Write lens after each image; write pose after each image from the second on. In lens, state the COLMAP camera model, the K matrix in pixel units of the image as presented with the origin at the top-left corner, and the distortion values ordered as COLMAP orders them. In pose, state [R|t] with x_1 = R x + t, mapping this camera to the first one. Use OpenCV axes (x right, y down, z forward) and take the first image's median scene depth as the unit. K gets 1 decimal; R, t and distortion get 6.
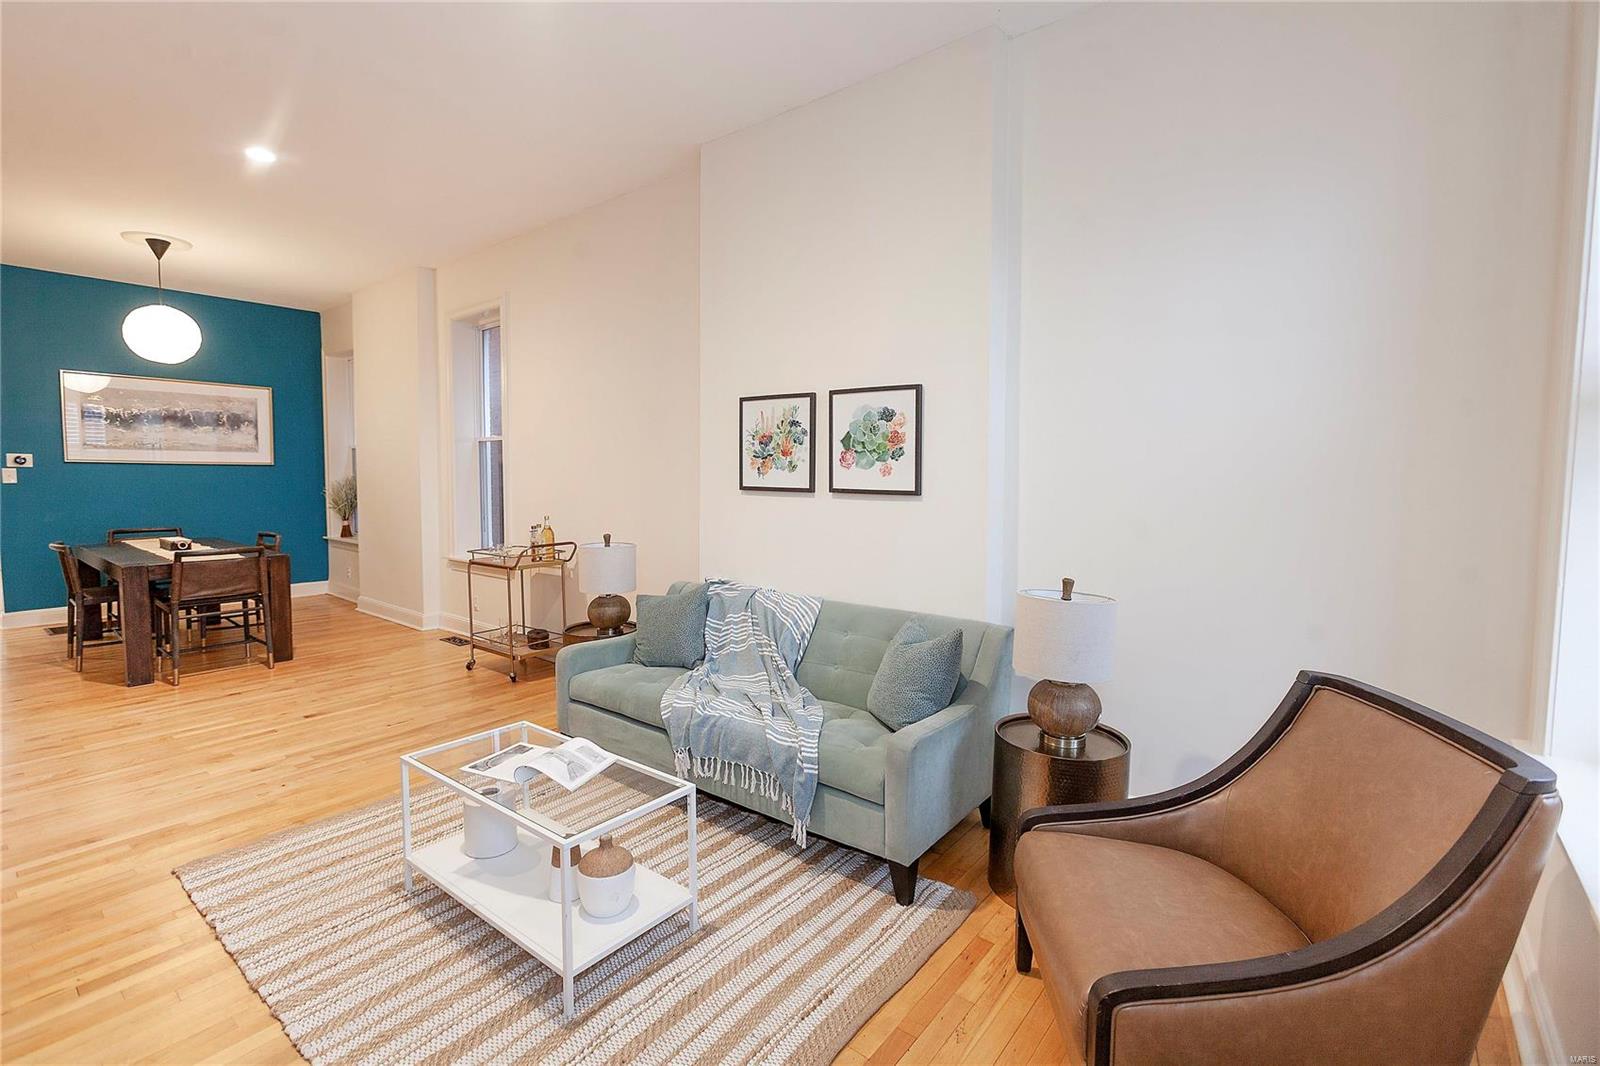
lens RADIAL K [[736.0, 0, 773.1], [0, 736.0, 521.5], [0, 0, 1]] dist [-0.003125, 0.008101]
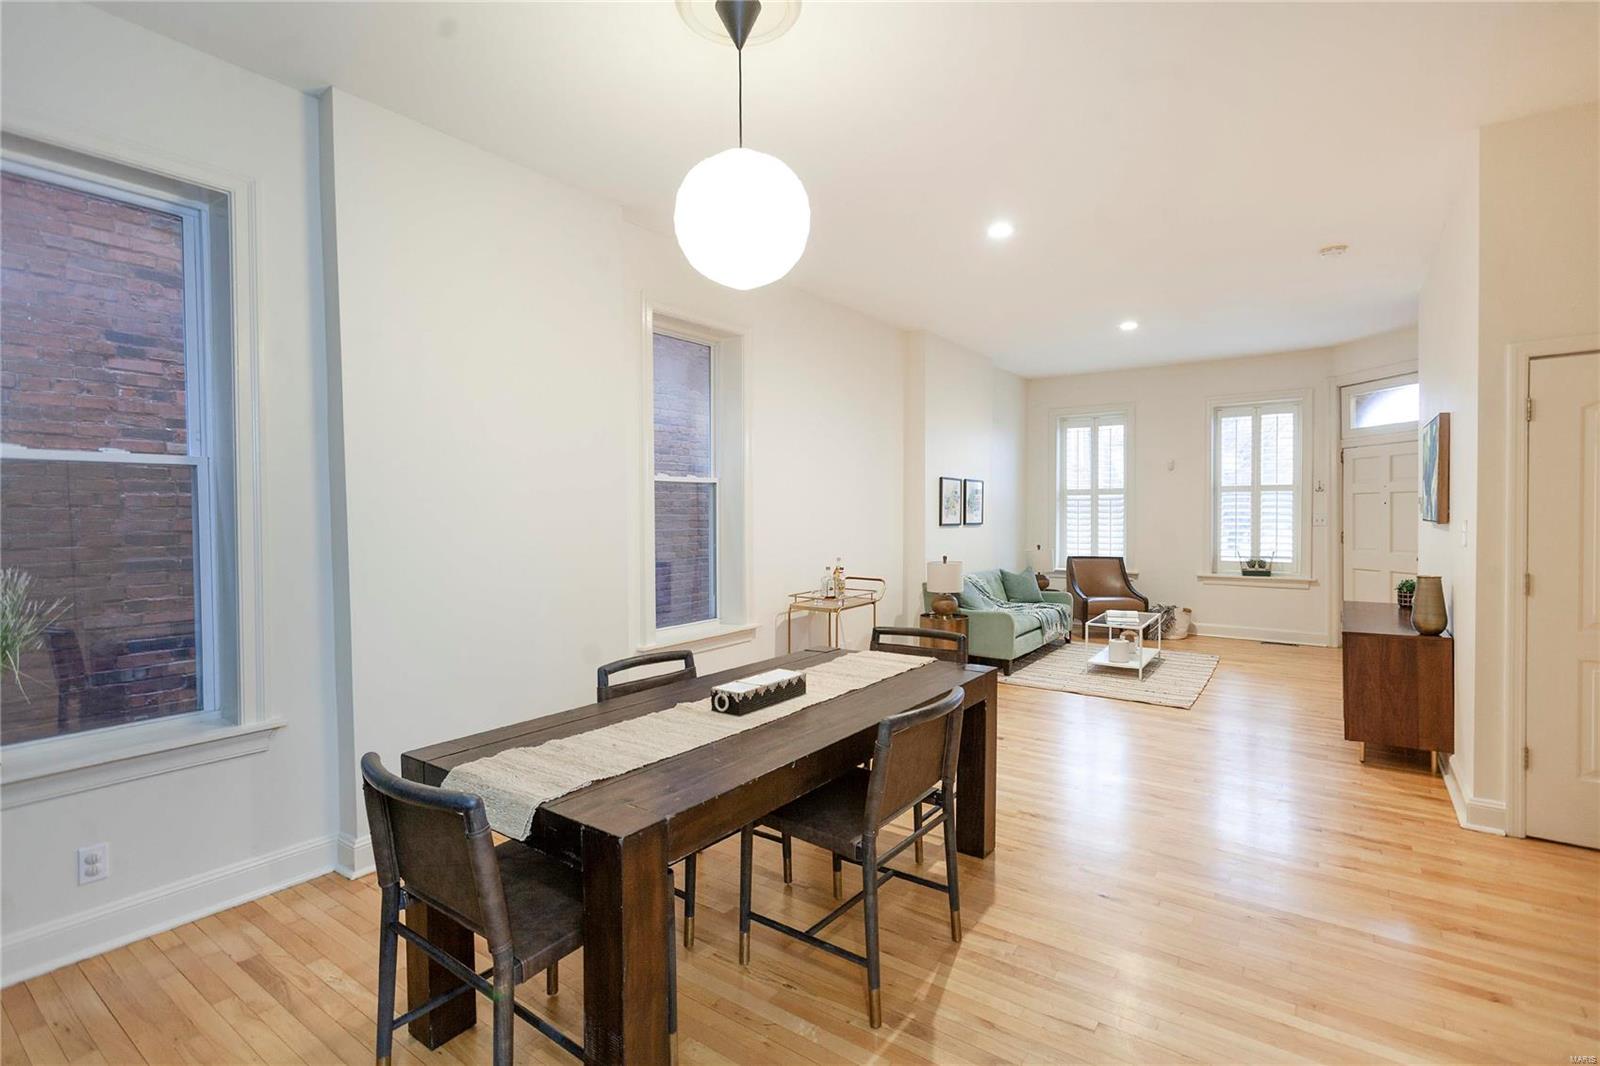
lens RADIAL K [[730.3, 0, 802.2], [0, 730.3, 527.3], [0, 0, 1]] dist [-0.021916, 0.018548]
pose [[-0.075427, -0.023825, 0.996867, -2.092462], [0.074115, 0.996815, 0.029432, -0.133348], [-0.994393, 0.076103, -0.073421, 1.671794]]
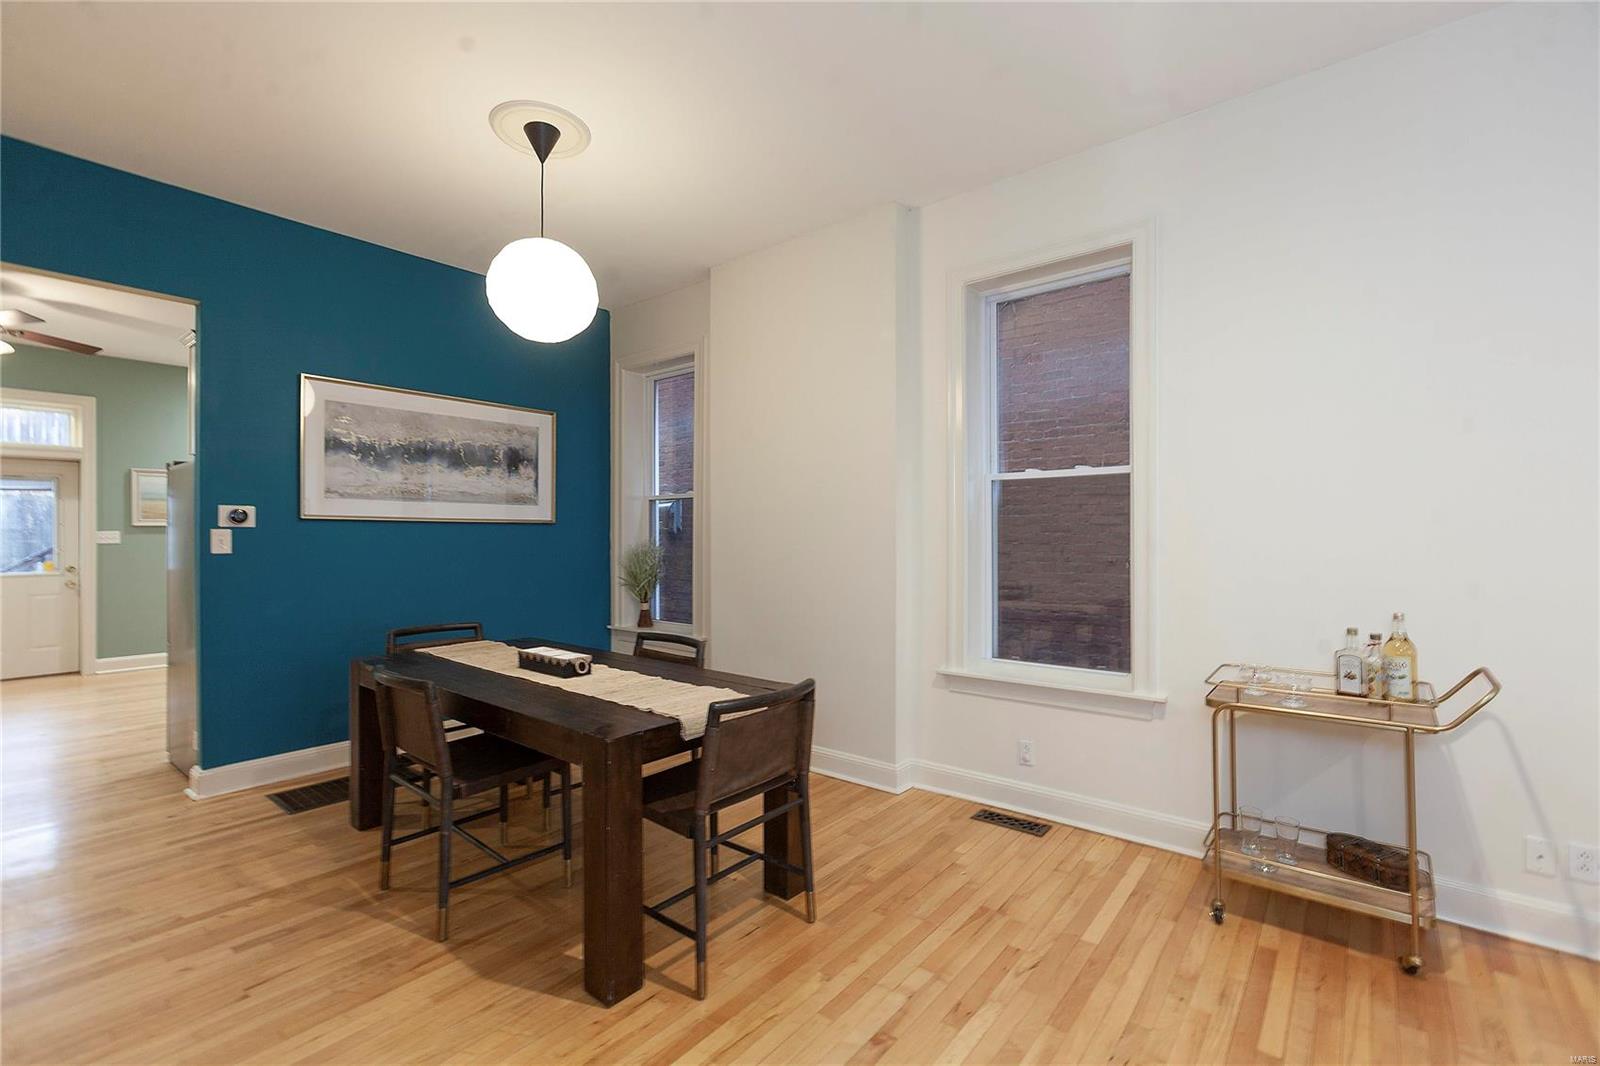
lens RADIAL K [[715.2, 0, 802.4], [0, 715.2, 531.5], [0, 0, 1]] dist [0.001289, 0.000311]
pose [[0.999826, -0.007031, 0.017253, -1.047498], [0.008259, 0.997355, -0.072210, -0.043830], [-0.016699, 0.072340, 0.997240, 0.752020]]
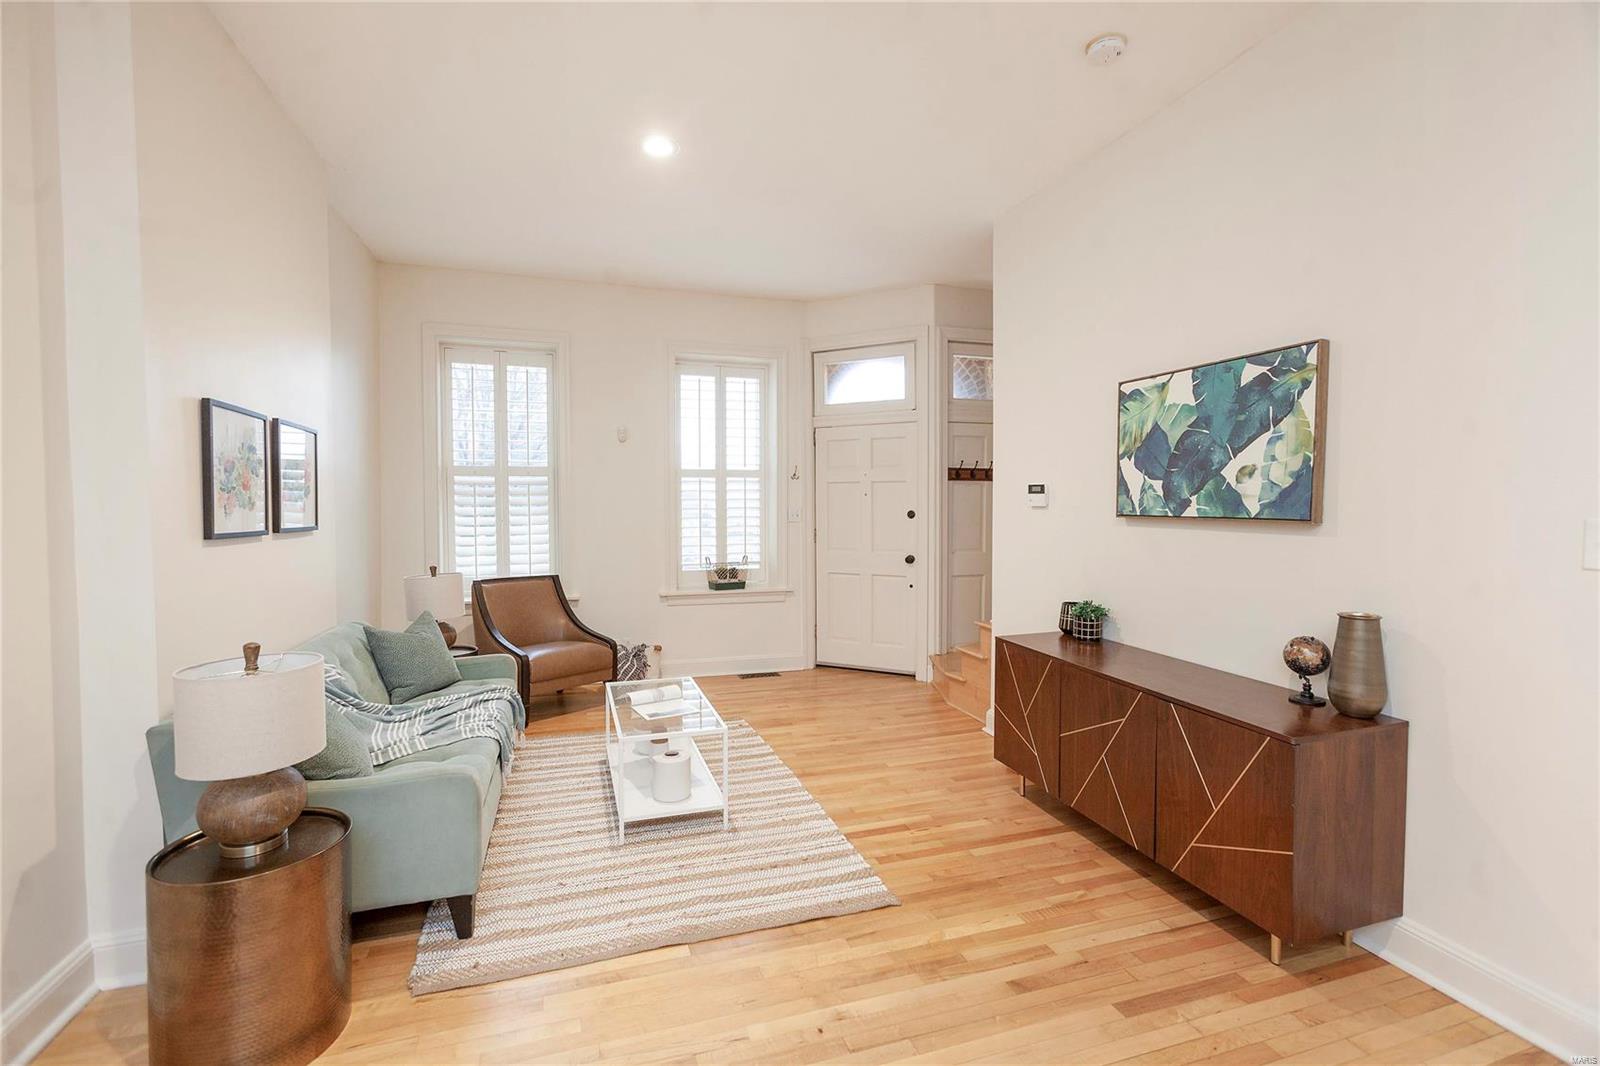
lens RADIAL K [[715.2, 0, 802.4], [0, 715.2, 531.5], [0, 0, 1]] dist [0.001289, 0.000311]
pose [[-0.846968, -0.025021, 0.531055, -0.924420], [0.033493, 0.994396, 0.100270, -0.107992], [-0.530588, 0.102712, -0.841384, 1.410272]]
